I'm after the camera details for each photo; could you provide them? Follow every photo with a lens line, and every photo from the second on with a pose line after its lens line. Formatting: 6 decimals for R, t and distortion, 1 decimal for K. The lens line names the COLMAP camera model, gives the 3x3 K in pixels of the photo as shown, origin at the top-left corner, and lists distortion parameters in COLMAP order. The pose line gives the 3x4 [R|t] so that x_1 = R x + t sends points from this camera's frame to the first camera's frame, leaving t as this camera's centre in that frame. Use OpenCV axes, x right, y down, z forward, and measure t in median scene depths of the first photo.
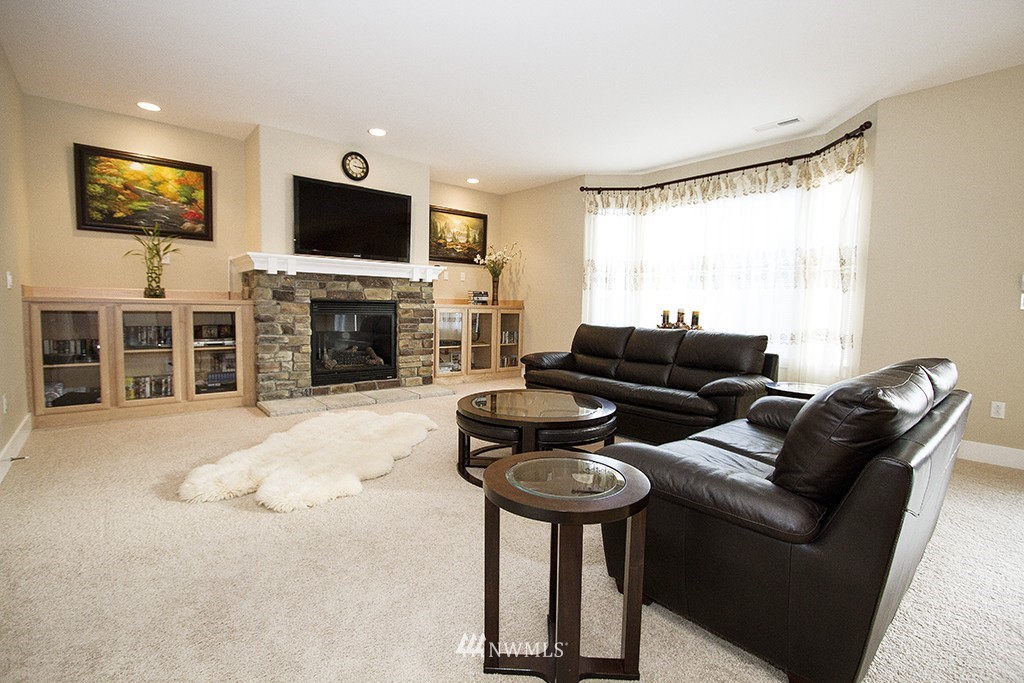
lens RADIAL K [[474.0, 0, 513.6], [0, 474.0, 341.6], [0, 0, 1]] dist [-0.020372, 0.003159]
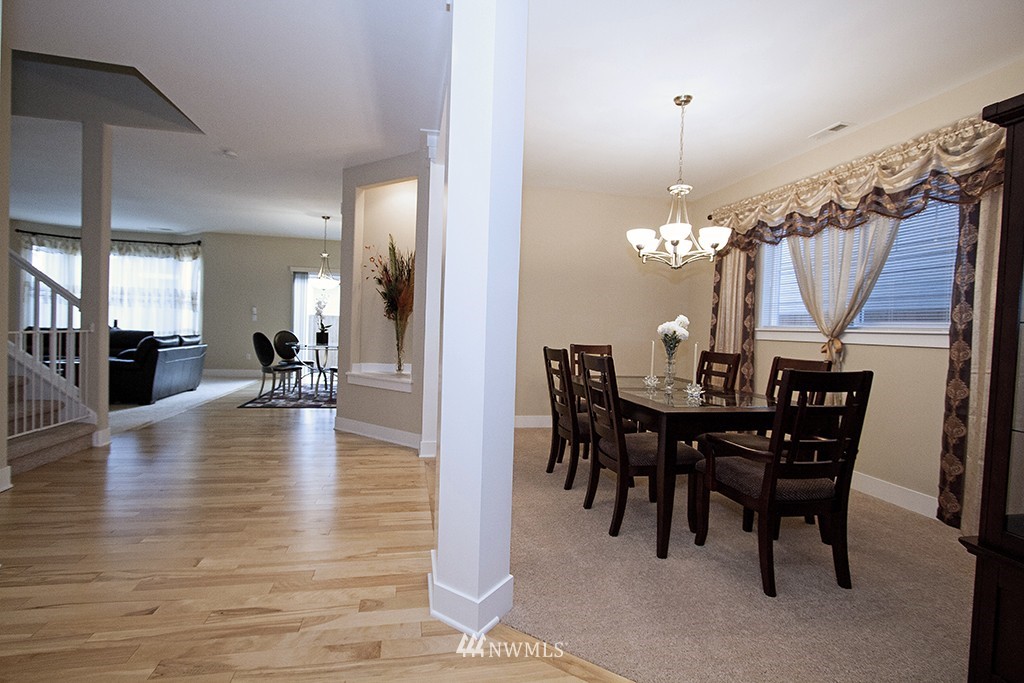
lens RADIAL K [[474.0, 0, 511.7], [0, 474.0, 337.0], [0, 0, 1]] dist [-0.020372, 0.003159]
pose [[0.491616, -0.035741, 0.870078, -0.430006], [0.041400, 0.998987, 0.017644, 0.037028], [-0.869827, 0.027347, 0.492598, -1.182557]]
